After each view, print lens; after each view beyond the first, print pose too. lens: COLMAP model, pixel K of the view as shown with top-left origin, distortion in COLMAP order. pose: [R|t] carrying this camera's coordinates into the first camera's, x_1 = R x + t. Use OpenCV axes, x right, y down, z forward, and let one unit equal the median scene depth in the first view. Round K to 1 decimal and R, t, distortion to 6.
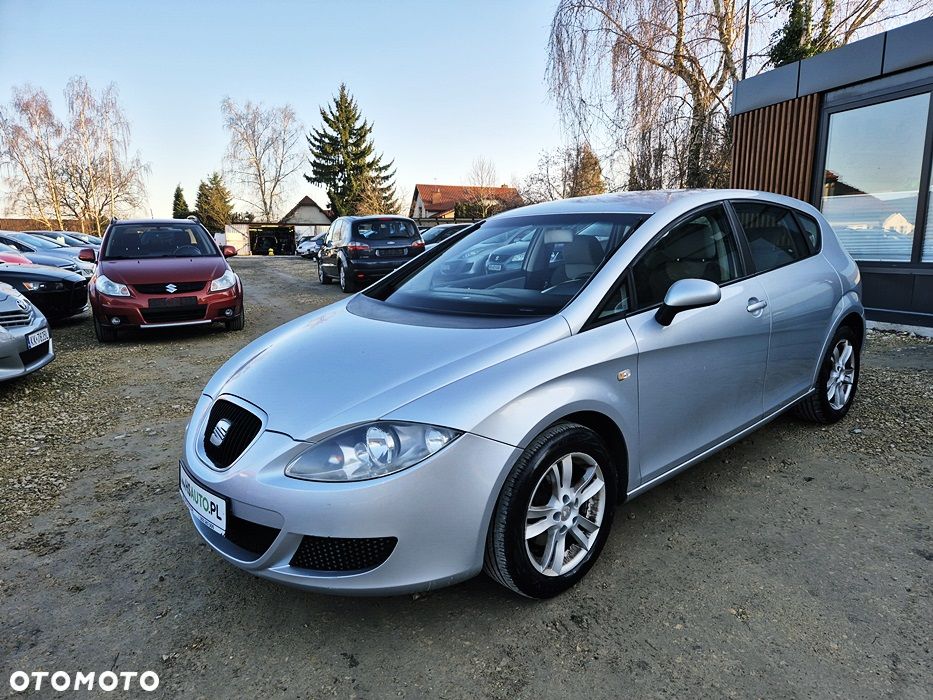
lens RADIAL K [[627.2, 0, 484.3], [0, 627.2, 360.2], [0, 0, 1]] dist [0.074806, -0.062531]
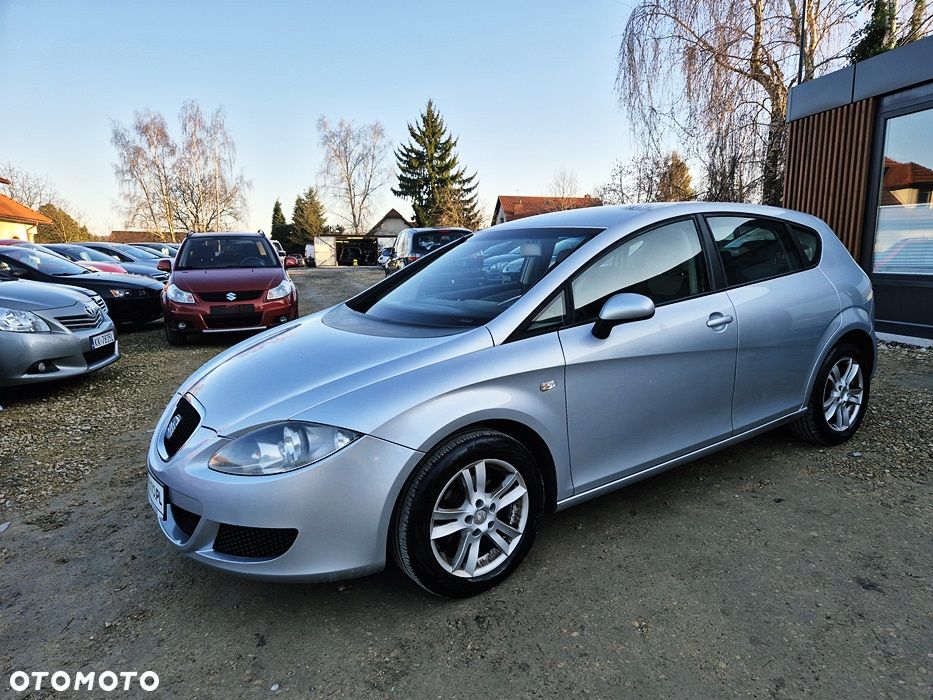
lens RADIAL K [[627.2, 0, 482.8], [0, 627.2, 363.5], [0, 0, 1]] dist [0.074806, -0.062531]
pose [[0.990716, 0.024817, -0.133660, 0.025635], [-0.026323, 0.999608, -0.009519, -0.000064], [0.133372, 0.012949, 0.990981, -0.002883]]
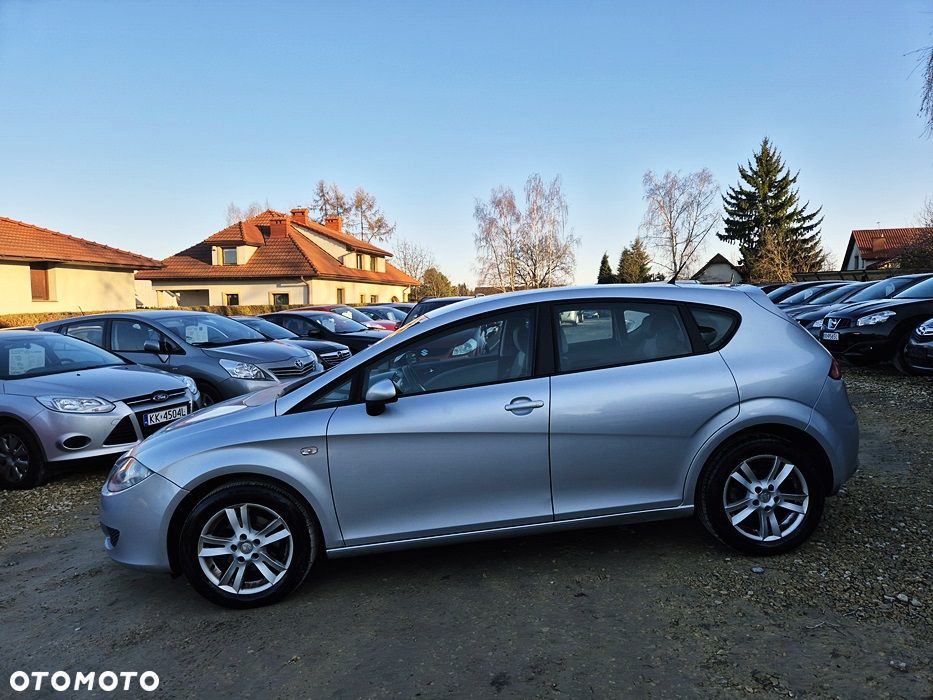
lens RADIAL K [[626.7, 0, 480.8], [0, 626.7, 350.7], [0, 0, 1]] dist [0.082419, -0.067913]
pose [[0.784550, 0.032391, -0.619219, 0.131141], [-0.094550, 0.993206, -0.067841, -0.012874], [0.612814, 0.111772, 0.782282, 0.018630]]
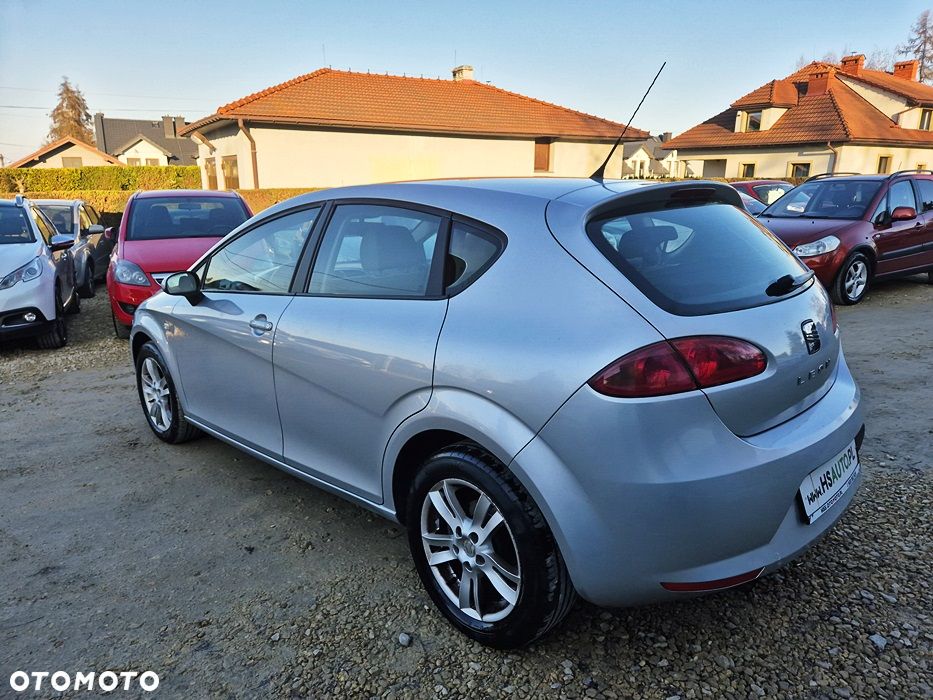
lens RADIAL K [[626.7, 0, 474.9], [0, 626.7, 344.9], [0, 0, 1]] dist [0.082419, -0.067913]
pose [[0.050069, 0.257942, -0.964862, 0.169282], [-0.188048, 0.951230, 0.244540, -0.043043], [0.980883, 0.169196, 0.096133, 0.157994]]
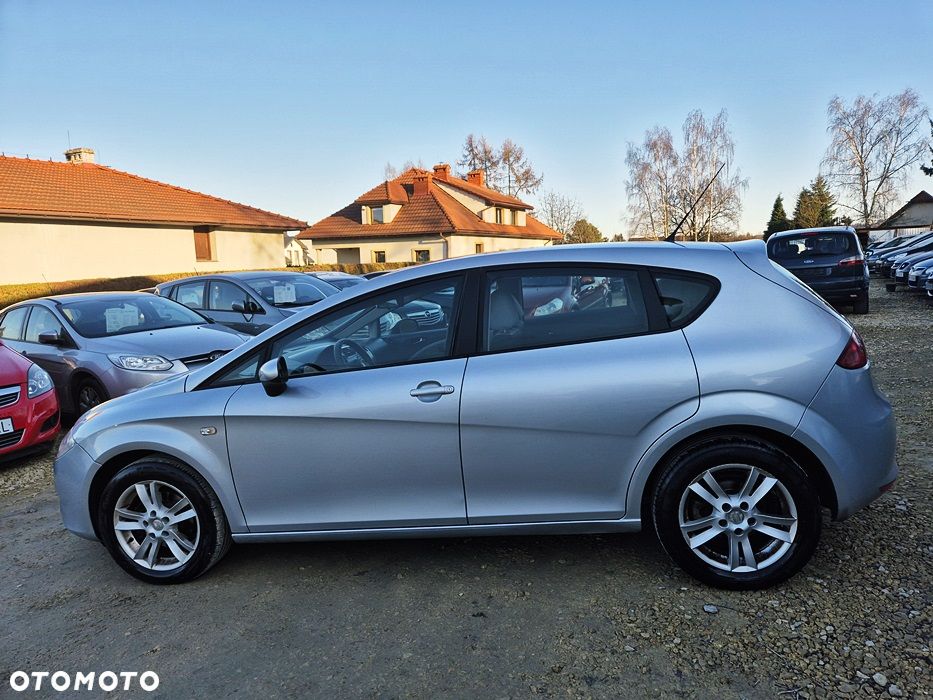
lens RADIAL K [[626.7, 0, 478.3], [0, 626.7, 353.1], [0, 0, 1]] dist [0.082419, -0.067913]
pose [[0.606187, 0.096488, -0.789447, 0.151253], [-0.112437, 0.993041, 0.035036, -0.023140], [0.787334, 0.067524, 0.612818, 0.066093]]
